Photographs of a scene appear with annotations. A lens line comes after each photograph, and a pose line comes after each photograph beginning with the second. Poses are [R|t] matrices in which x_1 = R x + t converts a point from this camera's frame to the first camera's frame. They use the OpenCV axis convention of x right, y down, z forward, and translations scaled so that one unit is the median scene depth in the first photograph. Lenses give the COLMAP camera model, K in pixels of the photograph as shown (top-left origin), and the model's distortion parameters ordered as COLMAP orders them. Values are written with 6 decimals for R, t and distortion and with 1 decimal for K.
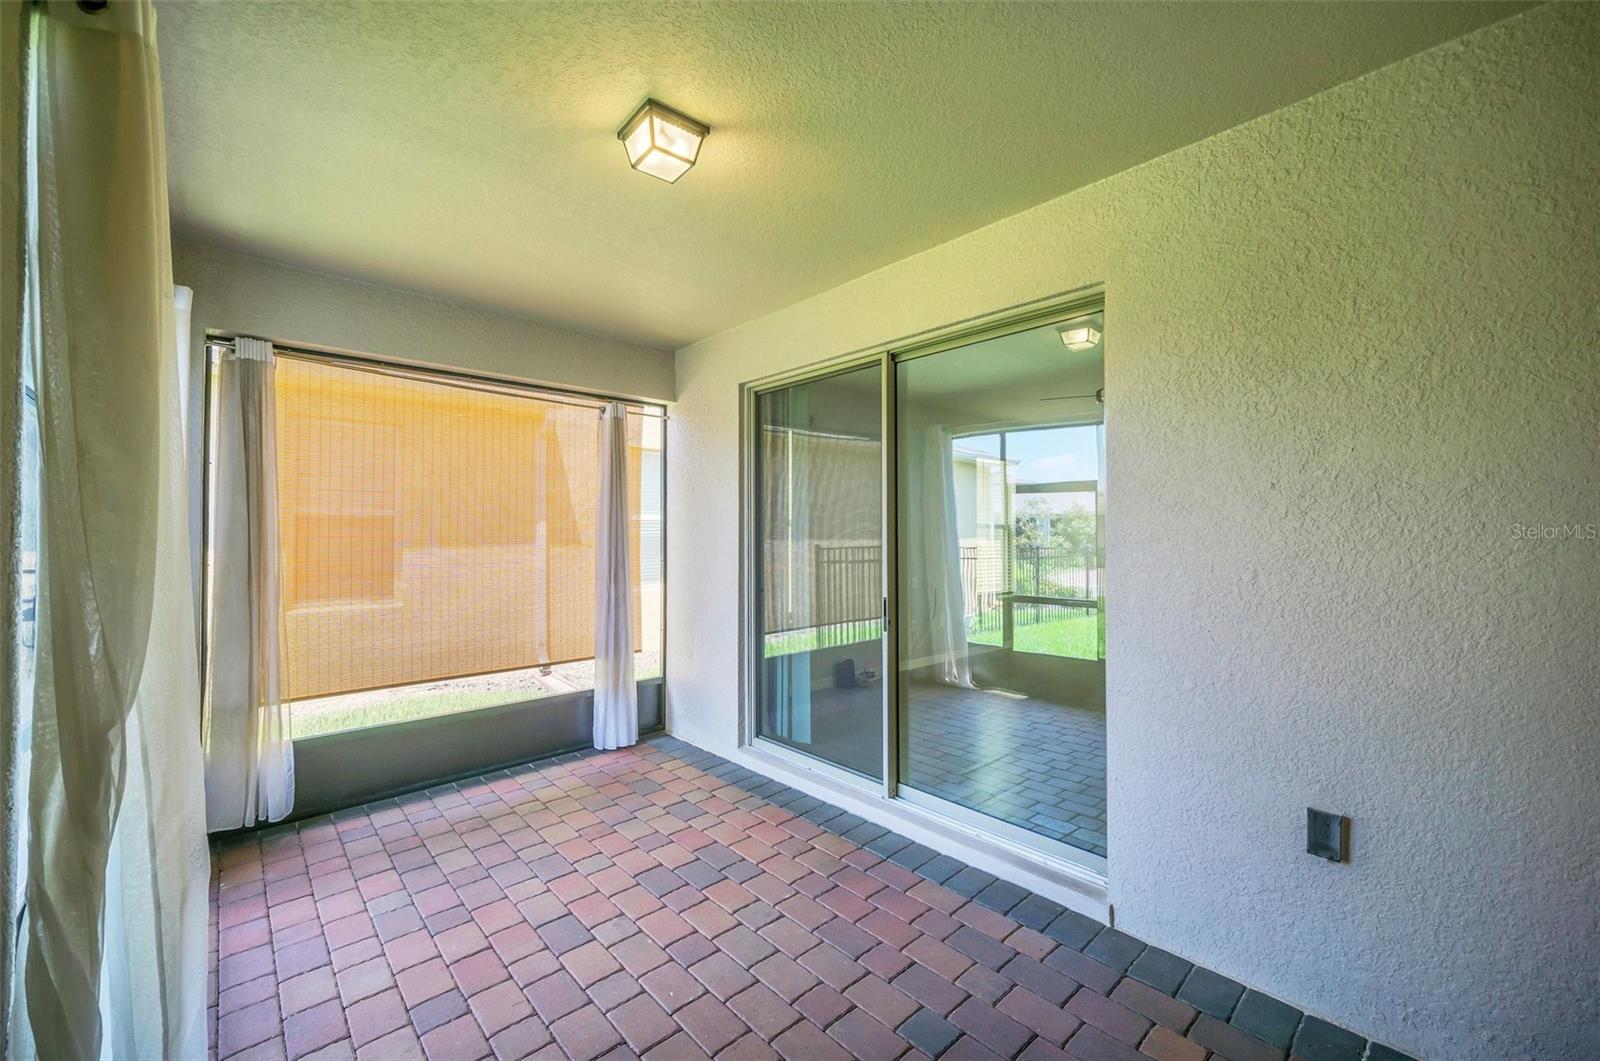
lens RADIAL K [[642.8, 0, 813.5], [0, 642.8, 532.7], [0, 0, 1]] dist [0.001034, -0.000065]
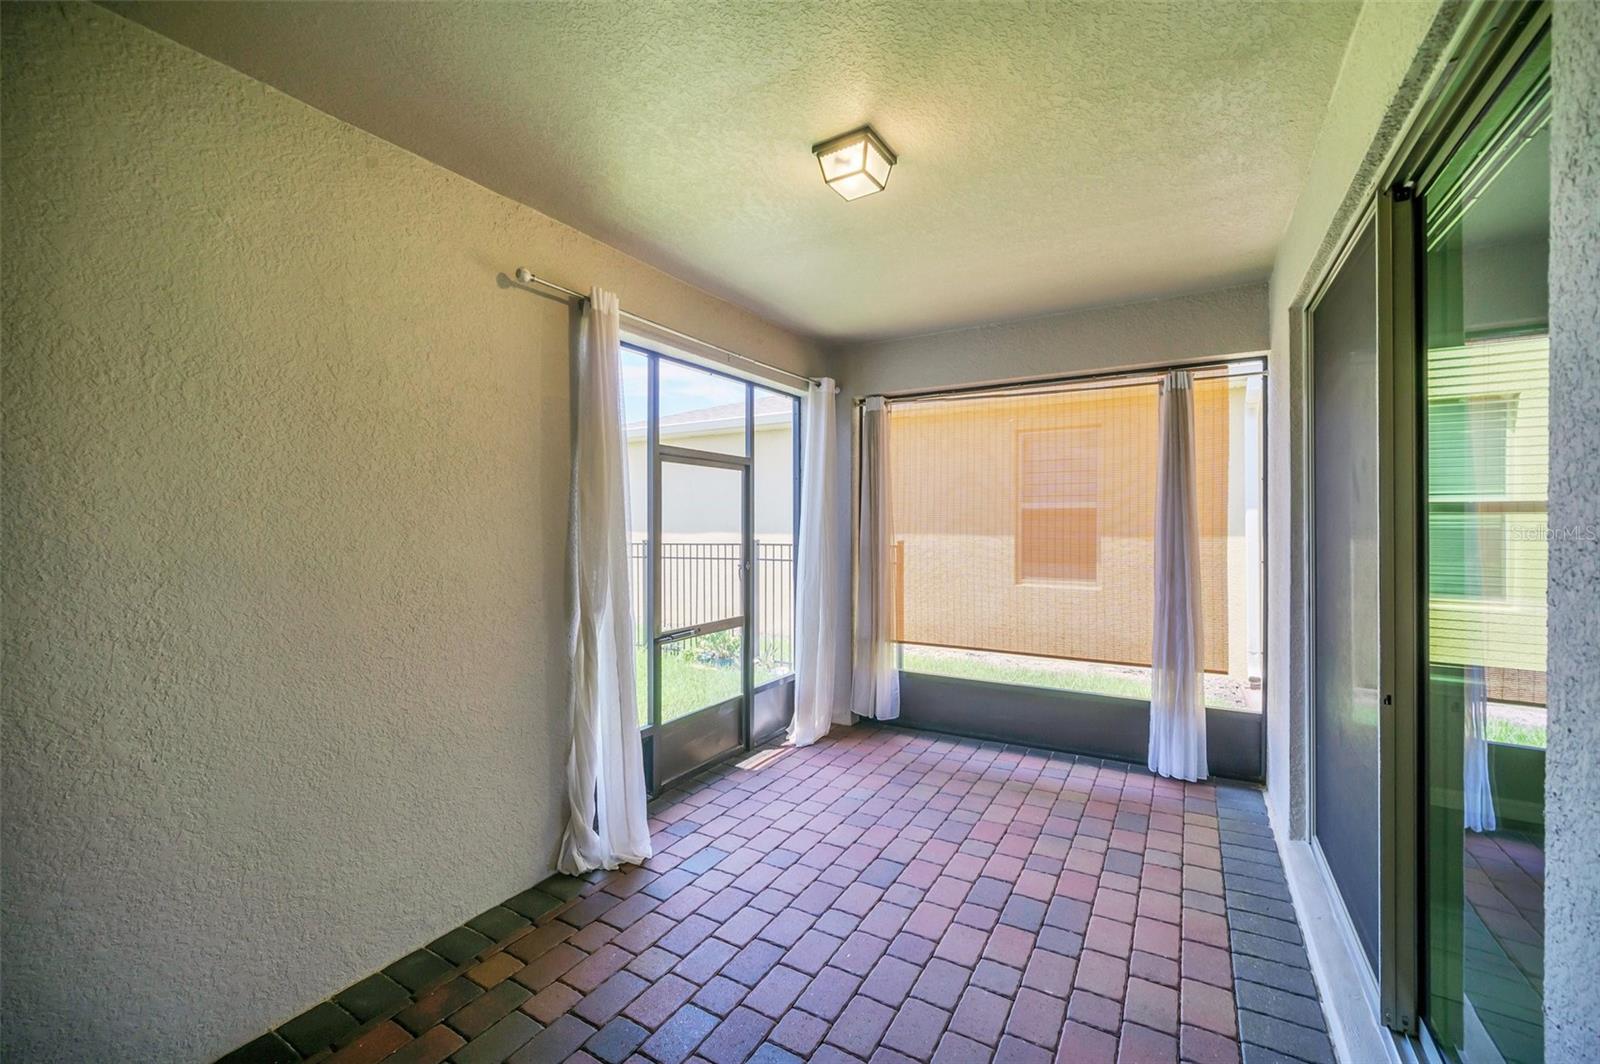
lens RADIAL K [[642.8, 0, 814.5], [0, 642.8, 528.9], [0, 0, 1]] dist [0.001034, -0.000065]
pose [[0.289819, 0.009774, -0.957031, 0.421823], [0.001406, 0.999942, 0.010638, -0.005520], [0.957080, -0.004428, 0.289789, 0.339997]]
